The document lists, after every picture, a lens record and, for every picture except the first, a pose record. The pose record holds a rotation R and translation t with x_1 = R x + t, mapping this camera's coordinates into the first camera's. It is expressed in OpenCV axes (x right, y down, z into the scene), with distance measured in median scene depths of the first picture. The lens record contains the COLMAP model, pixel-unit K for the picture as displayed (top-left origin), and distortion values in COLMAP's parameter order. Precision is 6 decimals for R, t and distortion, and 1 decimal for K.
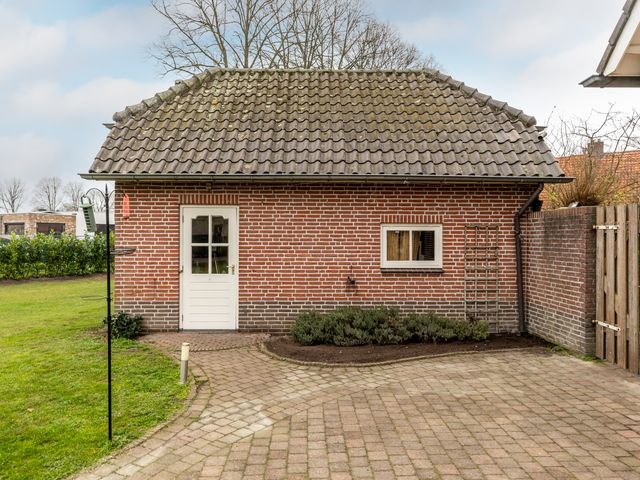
lens RADIAL K [[446.0, 0, 320.0], [0, 446.0, 240.0], [0, 0, 1]] dist [0.002009, 0.001718]
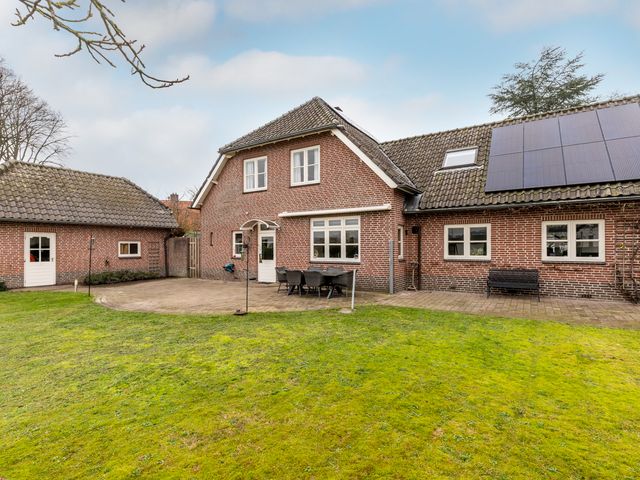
lens RADIAL K [[321.9, 0, 320.0], [0, 321.9, 240.0], [0, 0, 1]] dist [0.000477, -0.000015]
pose [[0.543731, 0.011304, 0.839184, -0.863049], [0.008538, 0.999783, -0.018999, 0.006393], [-0.839216, 0.017495, 0.543516, -1.139318]]
